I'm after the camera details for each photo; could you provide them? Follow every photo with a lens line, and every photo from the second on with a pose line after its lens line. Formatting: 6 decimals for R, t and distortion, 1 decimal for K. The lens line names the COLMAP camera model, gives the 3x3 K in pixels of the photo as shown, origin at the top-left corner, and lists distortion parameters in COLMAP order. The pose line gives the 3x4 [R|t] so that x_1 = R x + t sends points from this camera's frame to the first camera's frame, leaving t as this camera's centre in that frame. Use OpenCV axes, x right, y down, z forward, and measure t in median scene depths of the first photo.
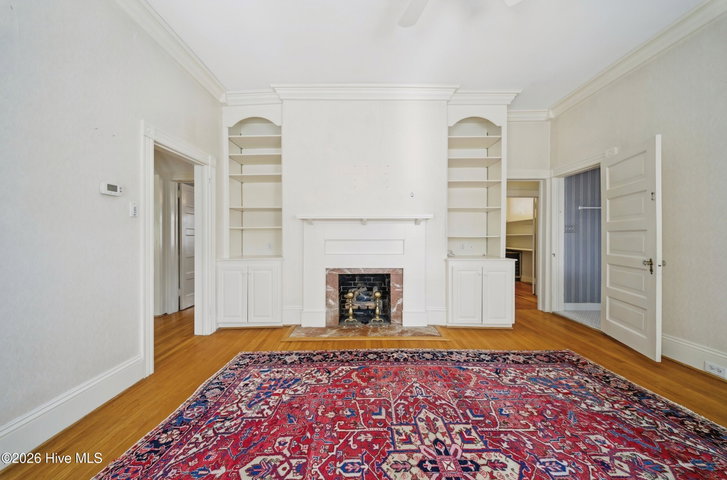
lens RADIAL K [[257.5, 0, 361.4], [0, 257.5, 238.5], [0, 0, 1]] dist [0.016642, -0.008477]
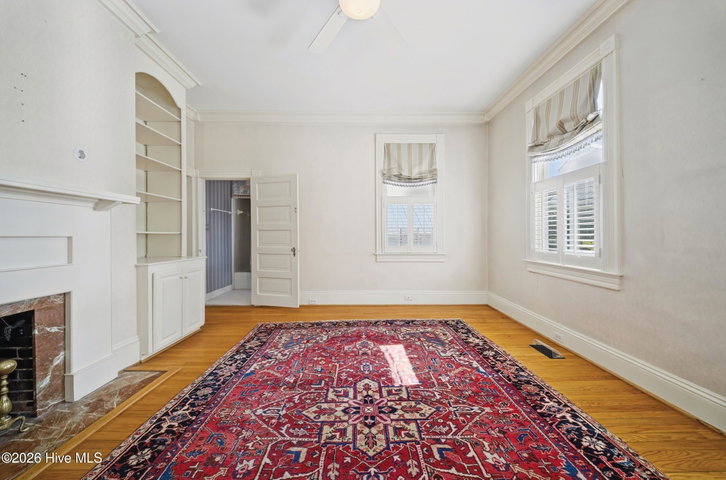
lens RADIAL K [[253.7, 0, 362.0], [0, 253.7, 239.0], [0, 0, 1]] dist [0.010444, -0.005576]
pose [[-0.018711, -0.011218, 0.999762, -0.510374], [0.004261, 0.999927, 0.011299, 0.006635], [-0.999816, 0.004471, -0.018662, 0.585772]]
